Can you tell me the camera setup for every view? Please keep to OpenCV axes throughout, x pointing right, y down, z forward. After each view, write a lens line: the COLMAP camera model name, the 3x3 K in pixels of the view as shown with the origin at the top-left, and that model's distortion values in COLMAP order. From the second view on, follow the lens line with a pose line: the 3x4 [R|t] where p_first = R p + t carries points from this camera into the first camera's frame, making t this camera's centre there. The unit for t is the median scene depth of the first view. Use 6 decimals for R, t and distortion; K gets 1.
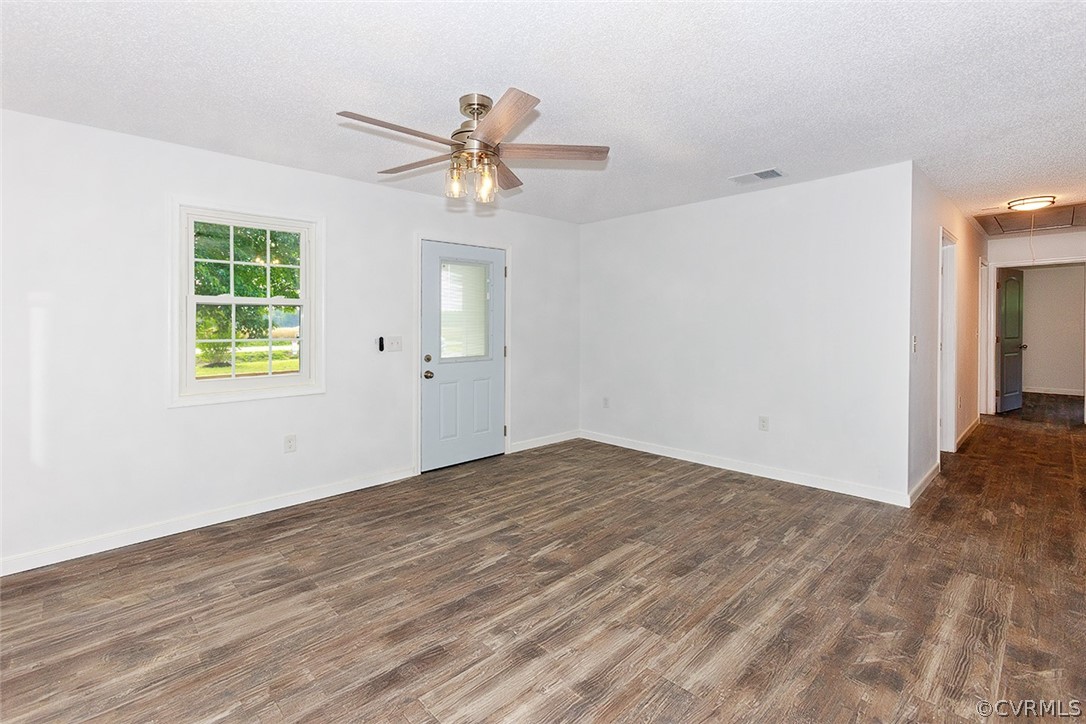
lens RADIAL K [[499.6, 0, 542.9], [0, 499.6, 333.8], [0, 0, 1]] dist [0.014914, 0.000375]
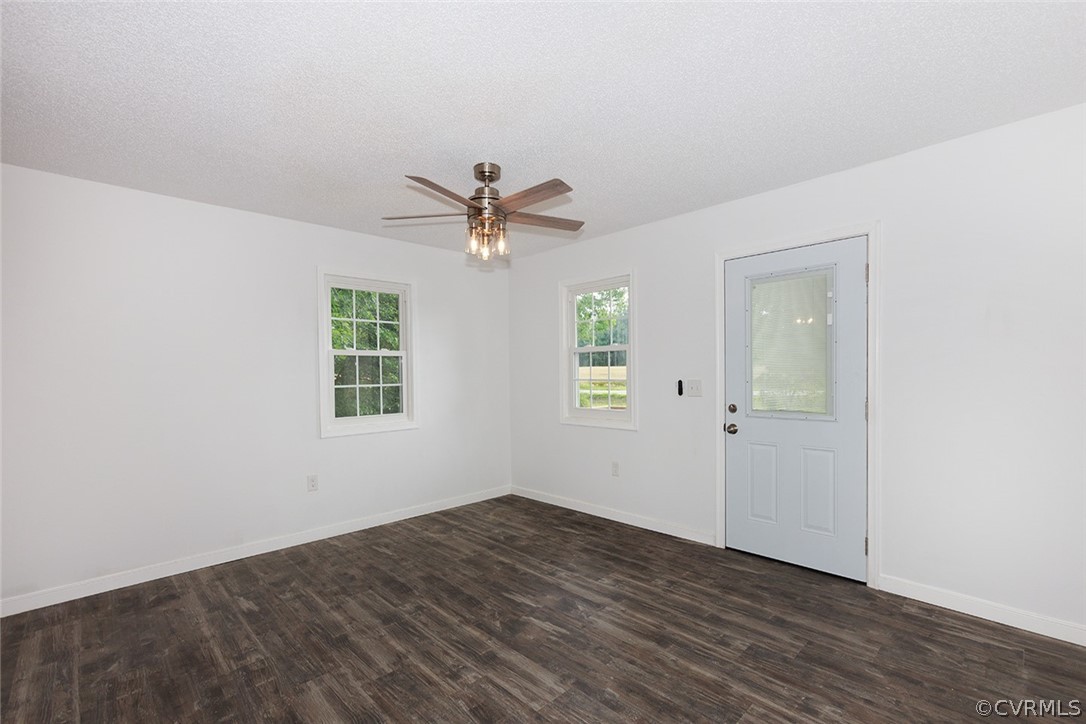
lens RADIAL K [[481.6, 0, 543.1], [0, 481.6, 372.5], [0, 0, 1]] dist [0.000255, 0.000556]
pose [[-0.014051, 0.000624, -0.999901, 0.934408], [0.003904, 0.999992, 0.000569, -0.063148], [0.999894, -0.003896, -0.014053, 0.995380]]
